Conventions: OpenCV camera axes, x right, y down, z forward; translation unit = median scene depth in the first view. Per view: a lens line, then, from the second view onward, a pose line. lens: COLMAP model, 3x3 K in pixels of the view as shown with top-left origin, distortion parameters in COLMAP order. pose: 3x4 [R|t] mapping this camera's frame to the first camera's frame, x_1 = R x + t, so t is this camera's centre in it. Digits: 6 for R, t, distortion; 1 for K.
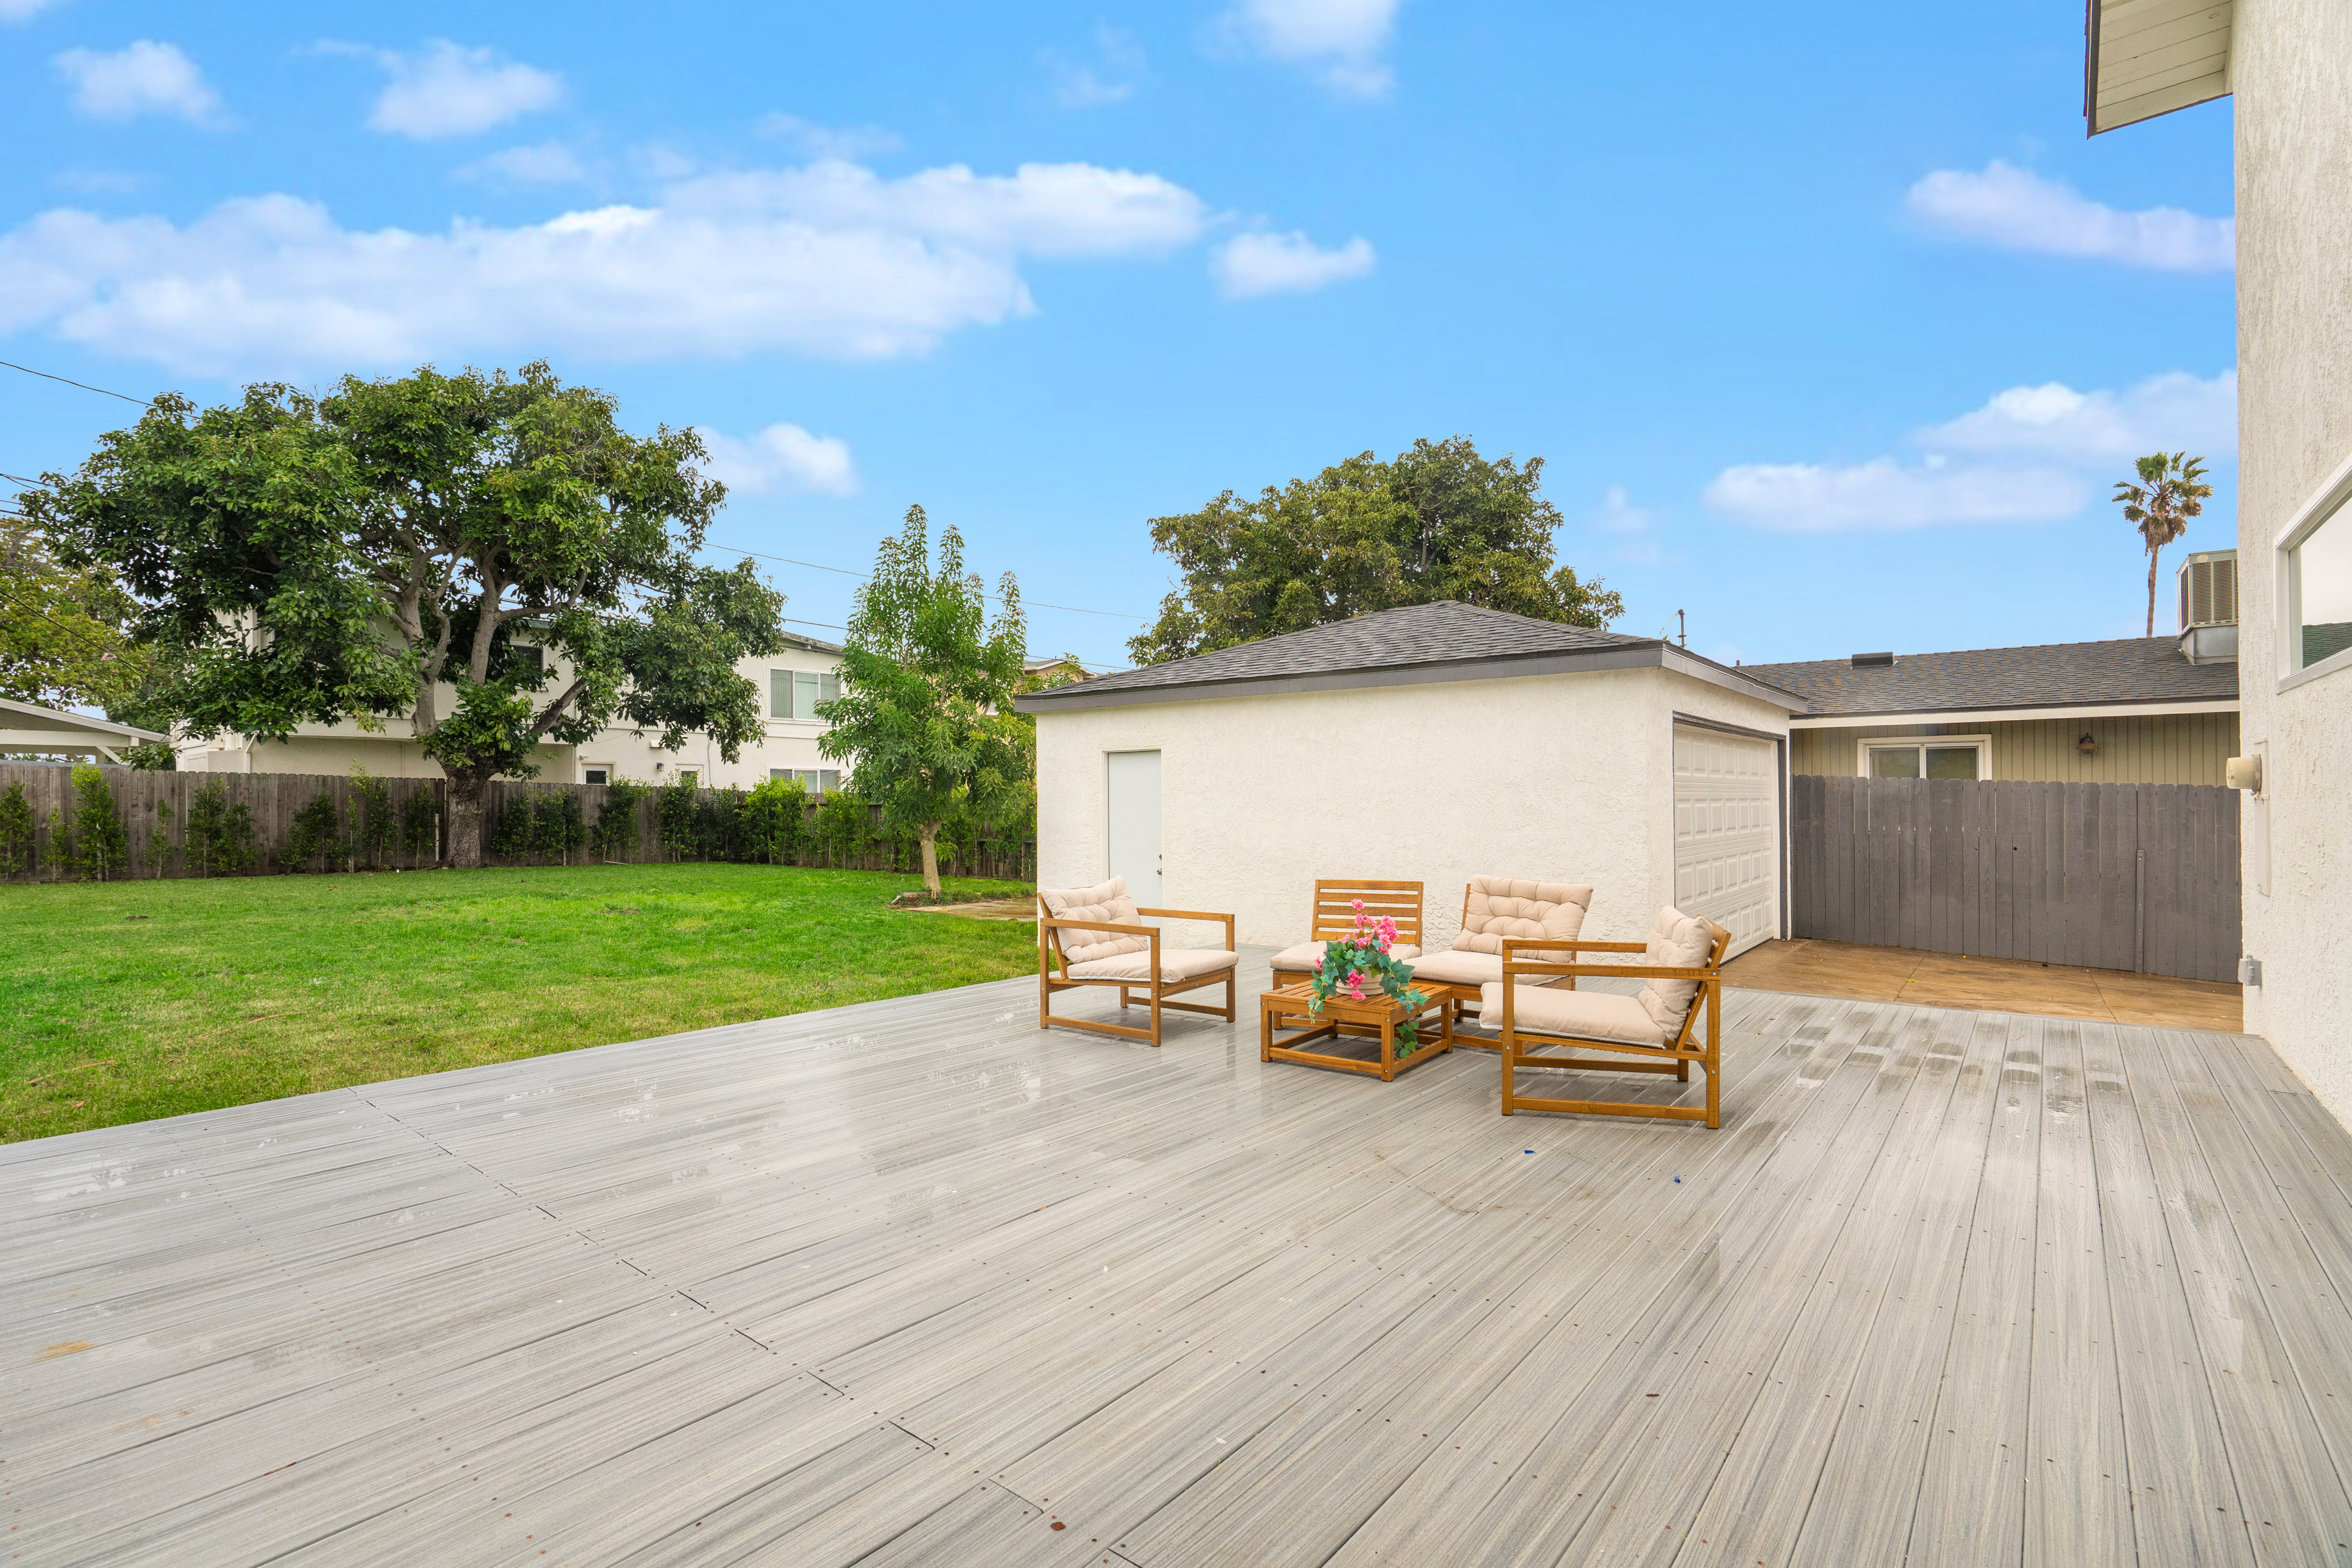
lens RADIAL K [[1084.9, 0, 1176.0], [0, 1084.9, 784.0], [0, 0, 1]] dist [-0.052840, 0.024153]
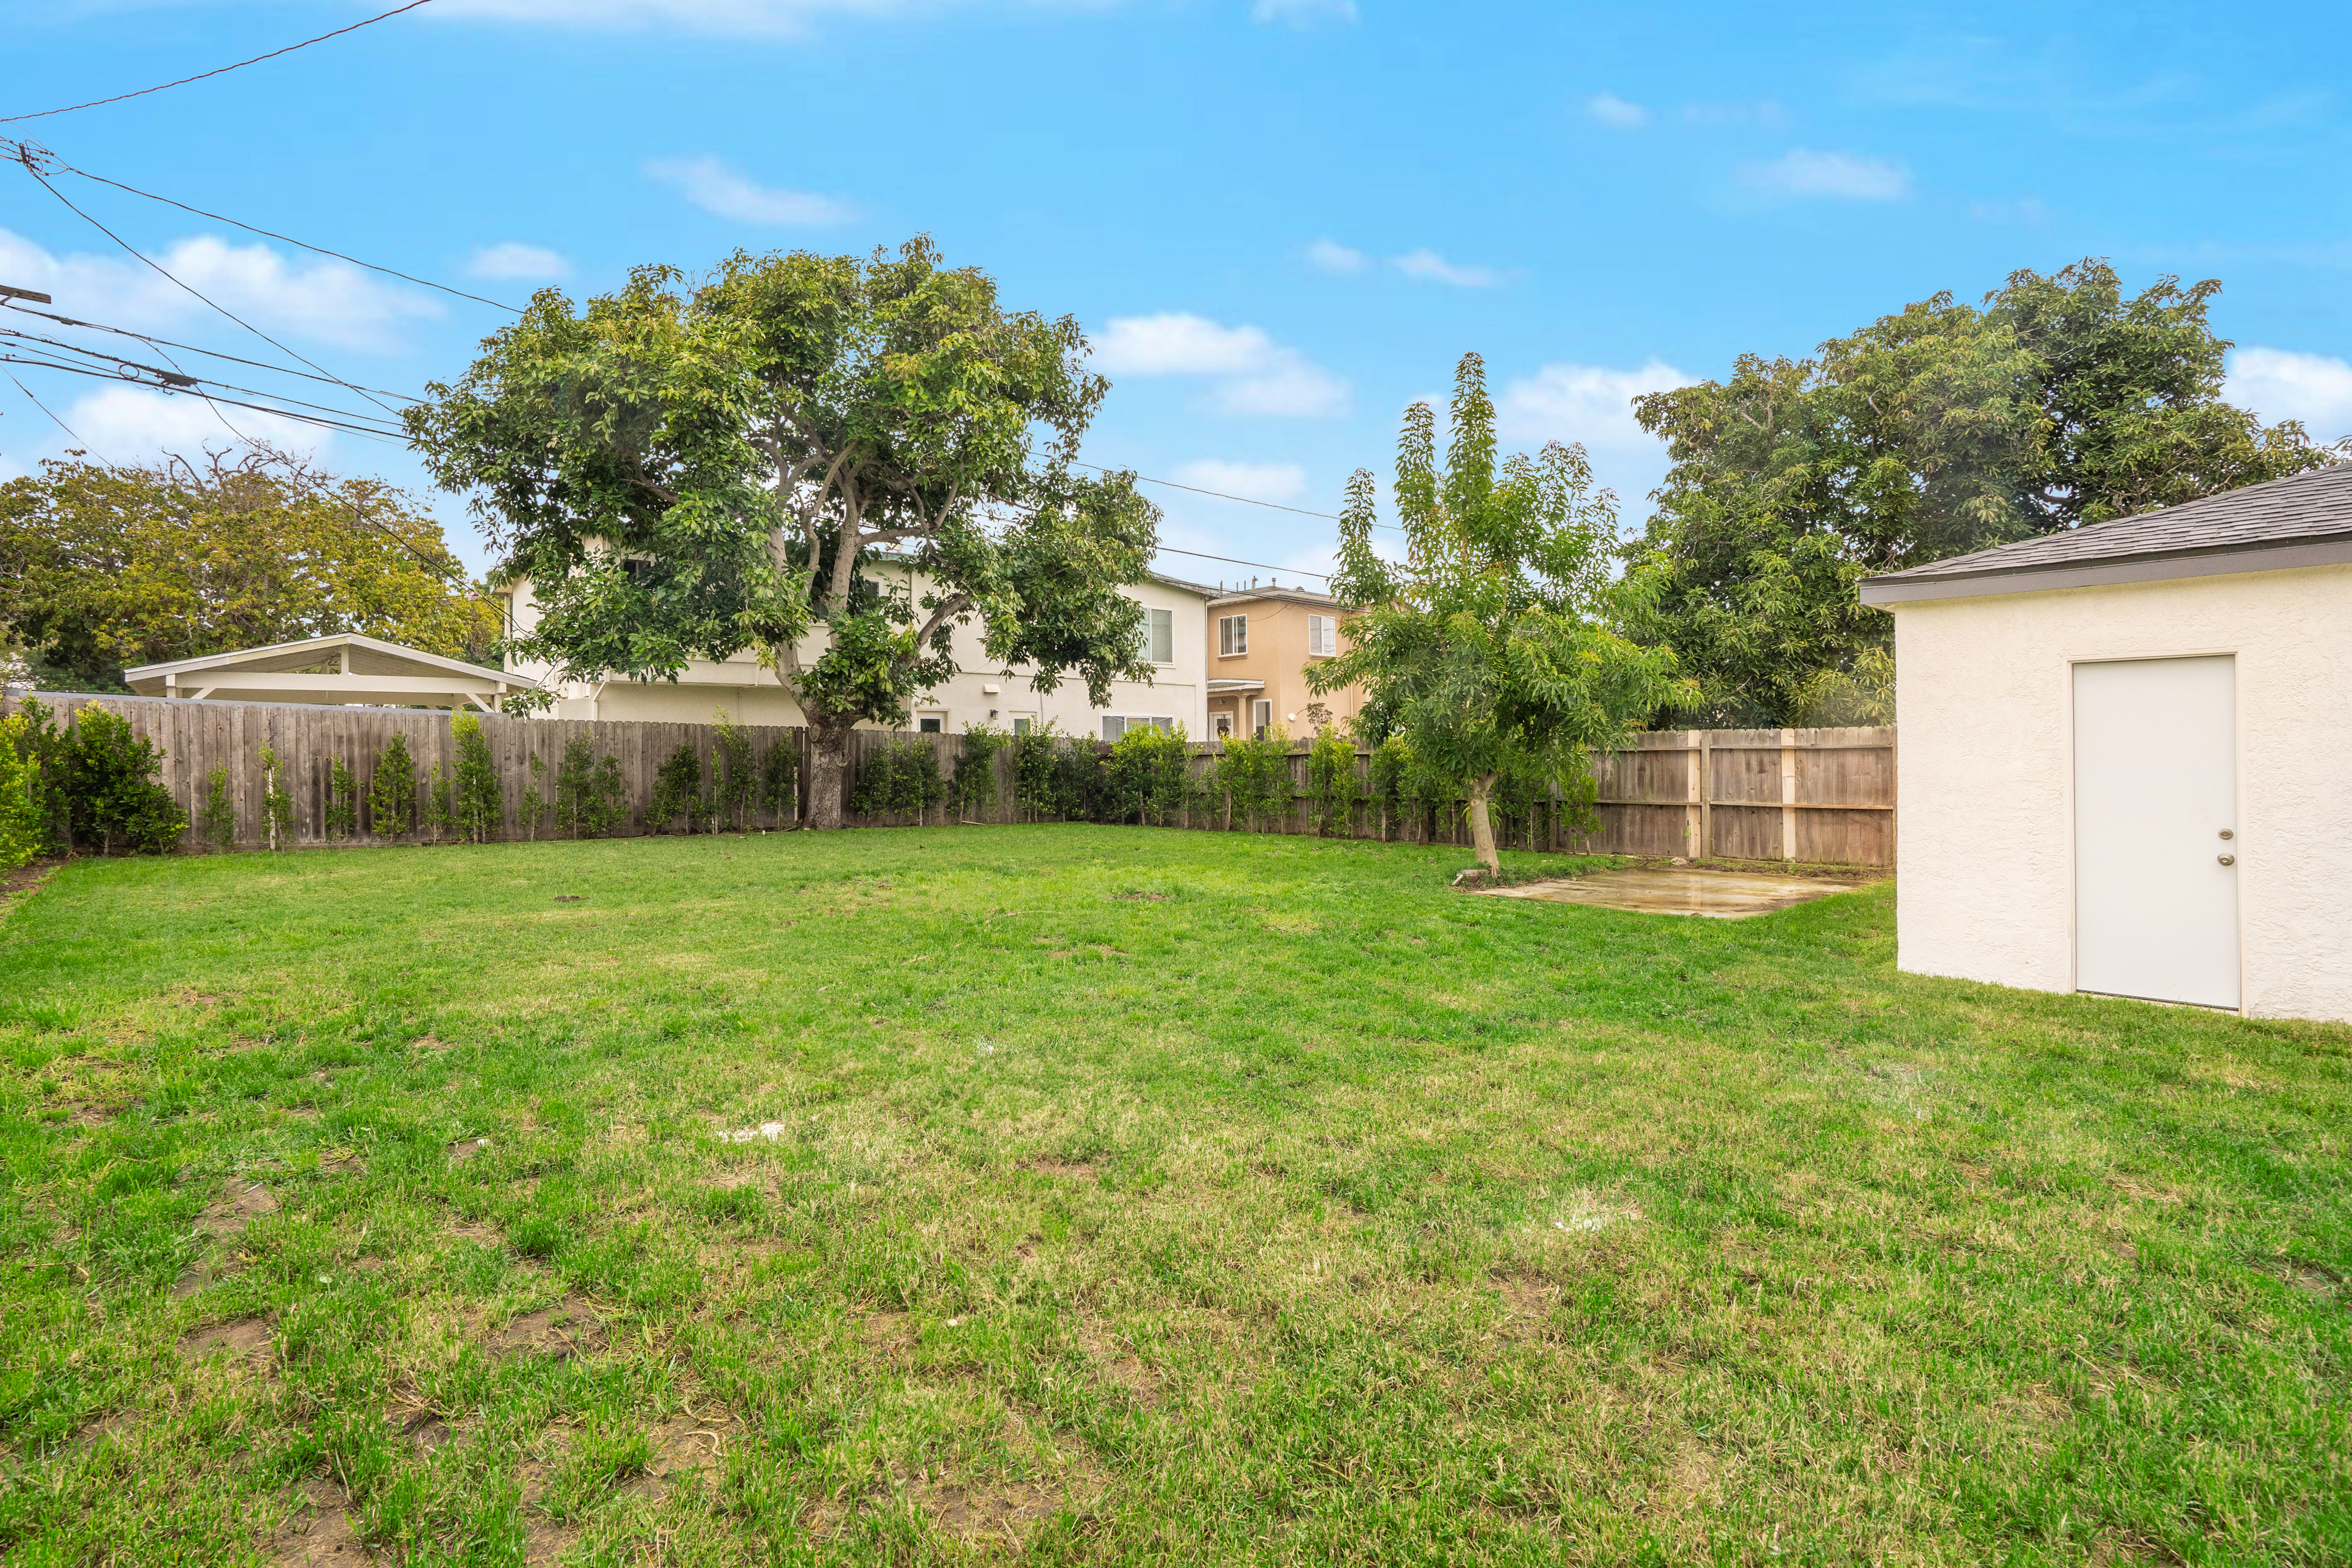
lens RADIAL K [[1103.7, 0, 1167.1], [0, 1103.7, 724.5], [0, 0, 1]] dist [-0.053644, 0.062549]
pose [[0.983645, -0.009320, -0.179876, -0.251874], [0.007204, 0.999897, -0.012411, 0.006945], [0.179974, 0.010912, 0.983611, 0.176725]]
